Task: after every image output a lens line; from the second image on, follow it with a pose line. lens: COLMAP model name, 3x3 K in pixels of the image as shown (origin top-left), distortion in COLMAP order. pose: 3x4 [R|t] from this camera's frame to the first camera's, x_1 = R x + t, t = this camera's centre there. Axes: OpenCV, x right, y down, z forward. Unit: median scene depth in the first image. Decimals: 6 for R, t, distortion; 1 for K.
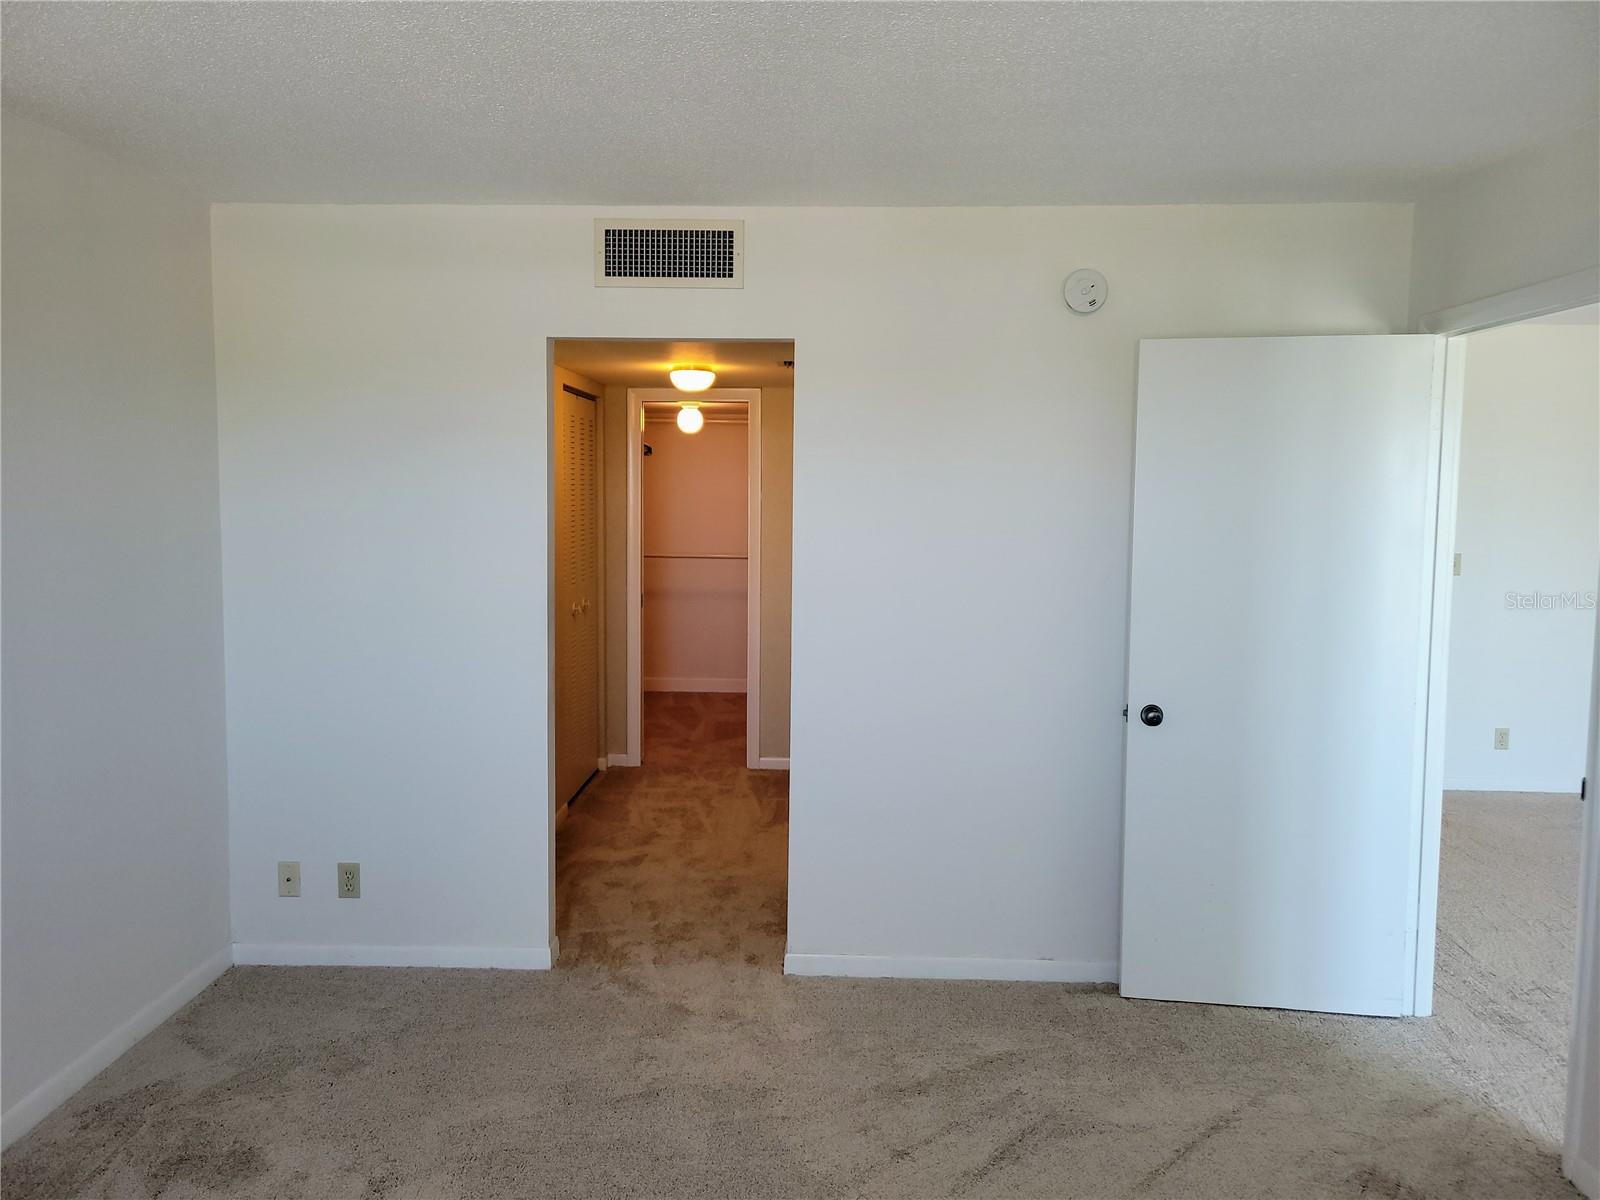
lens RADIAL K [[1206.9, 0, 805.8], [0, 1206.9, 596.9], [0, 0, 1]] dist [0.049364, -0.032598]
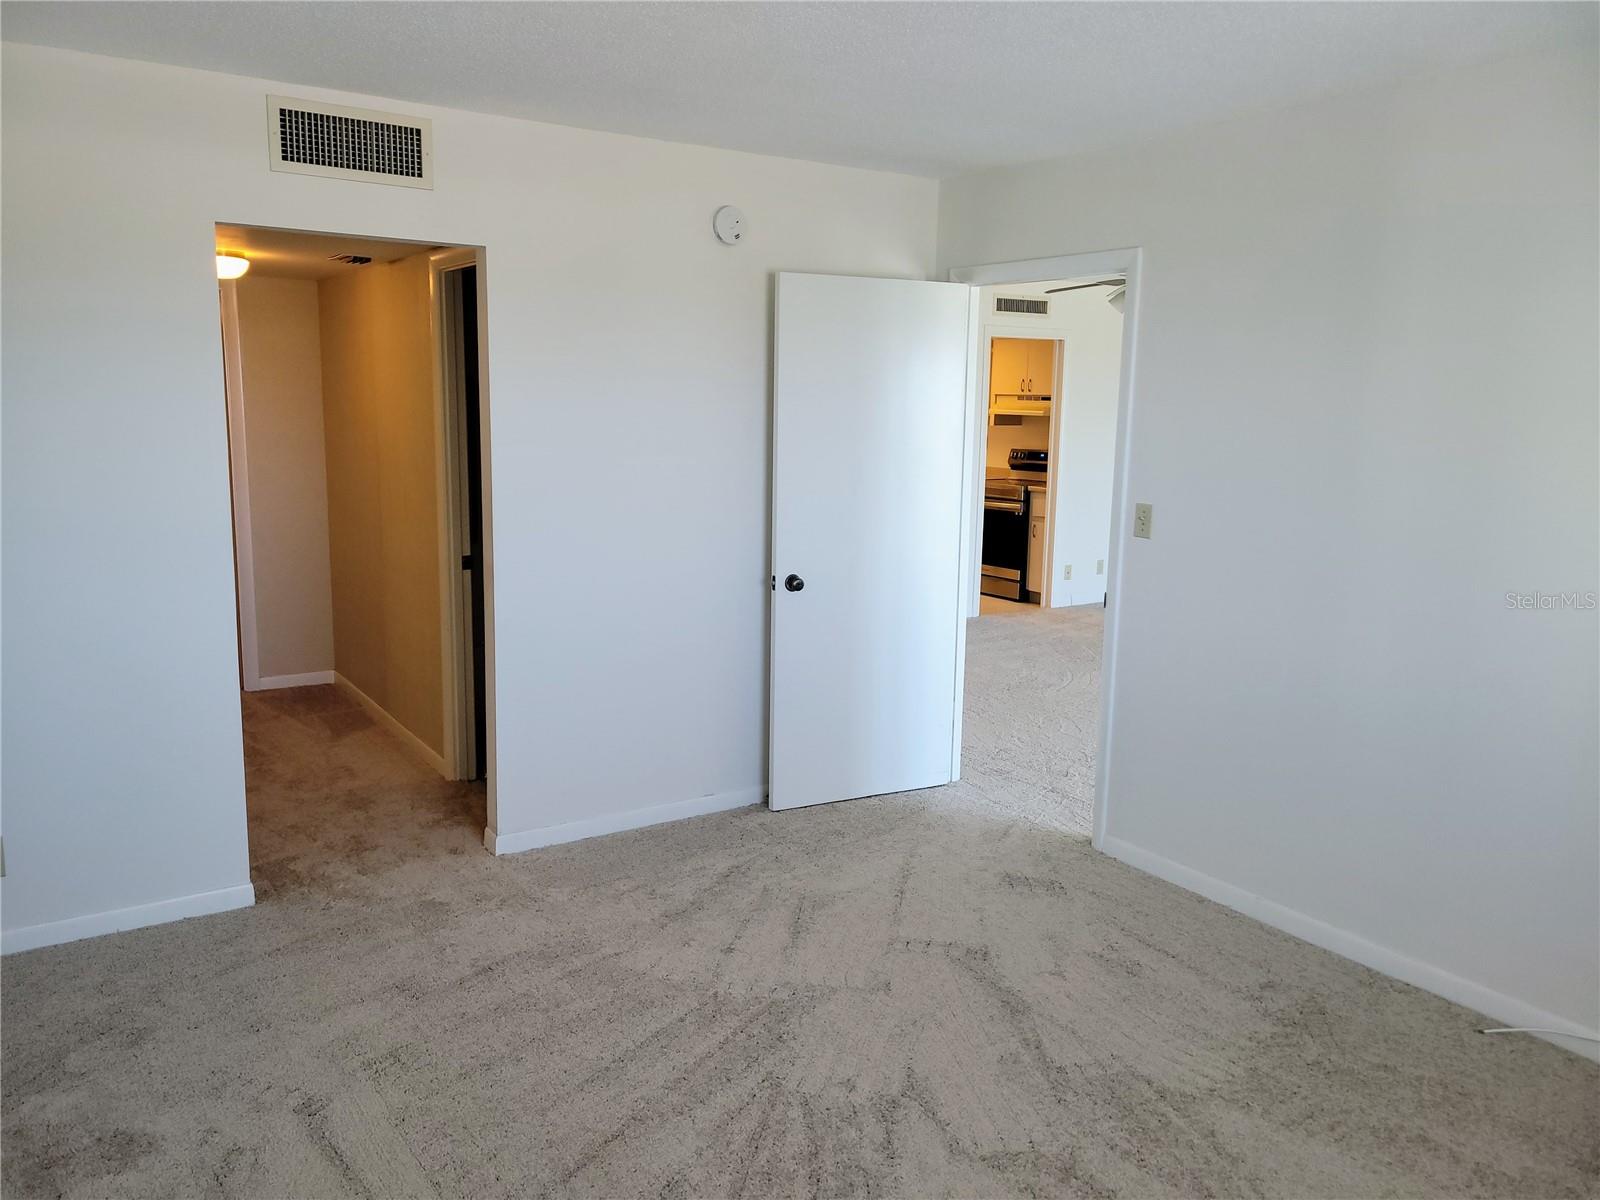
lens RADIAL K [[1206.9, 0, 792.3], [0, 1206.9, 599.8], [0, 0, 1]] dist [0.049364, -0.032598]
pose [[0.814931, -0.090984, 0.572371, -0.415562], [0.041065, 0.994183, 0.099569, -0.007706], [-0.578101, -0.057638, 0.813927, -0.003328]]
